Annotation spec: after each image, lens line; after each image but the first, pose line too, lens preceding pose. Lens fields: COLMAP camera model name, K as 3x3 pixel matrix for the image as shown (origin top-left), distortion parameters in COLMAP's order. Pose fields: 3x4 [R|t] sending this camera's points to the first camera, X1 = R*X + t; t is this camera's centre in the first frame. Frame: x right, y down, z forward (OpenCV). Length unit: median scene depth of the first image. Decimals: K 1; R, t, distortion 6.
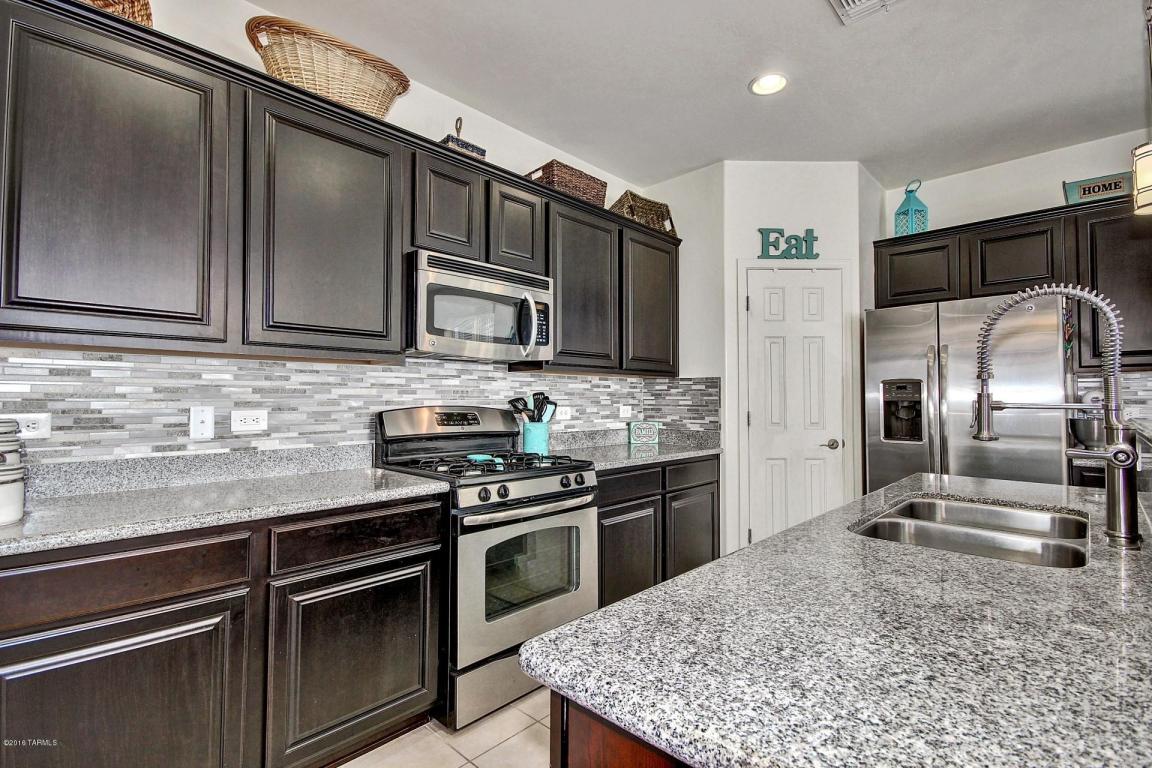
lens RADIAL K [[530.9, 0, 581.2], [0, 530.9, 386.3], [0, 0, 1]] dist [0.001207, -0.000554]
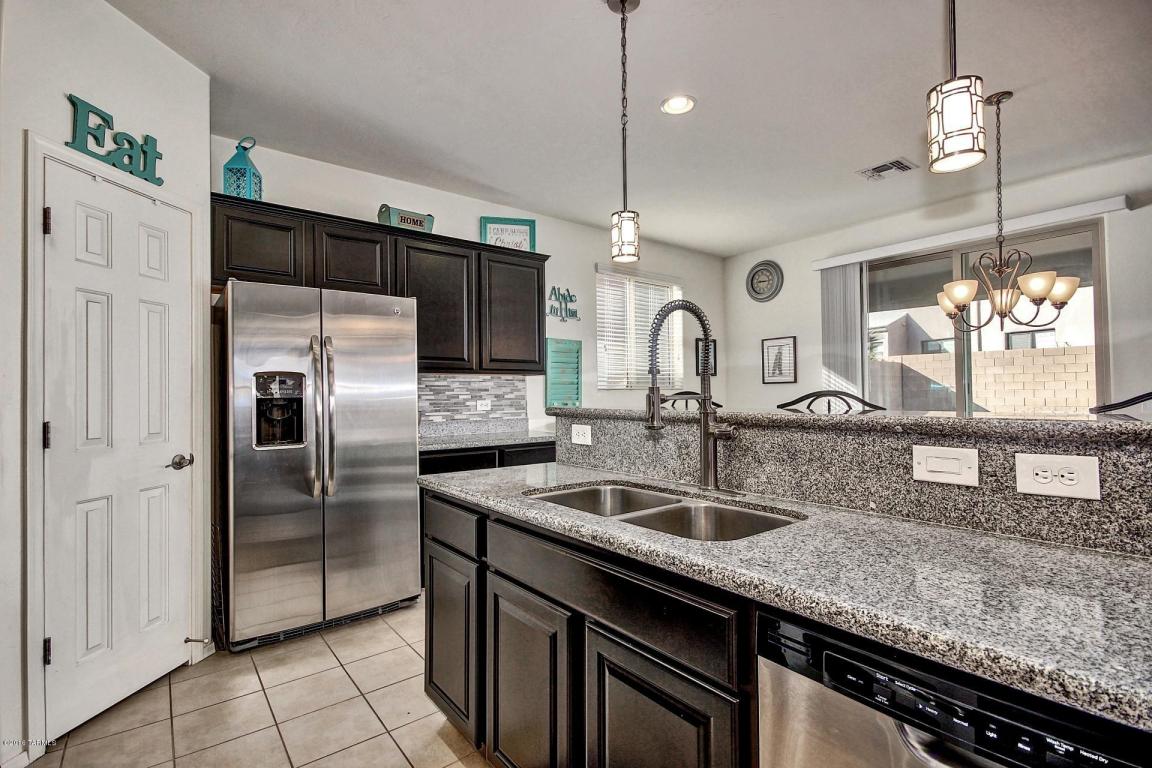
lens RADIAL K [[533.2, 0, 576.0], [0, 533.2, 384.0], [0, 0, 1]] dist [0.000493, -0.001065]
pose [[0.140784, 0.016640, 0.989900, -0.185928], [-0.013004, 0.999804, -0.014957, 0.013909], [-0.989955, -0.010767, 0.140973, 0.511393]]
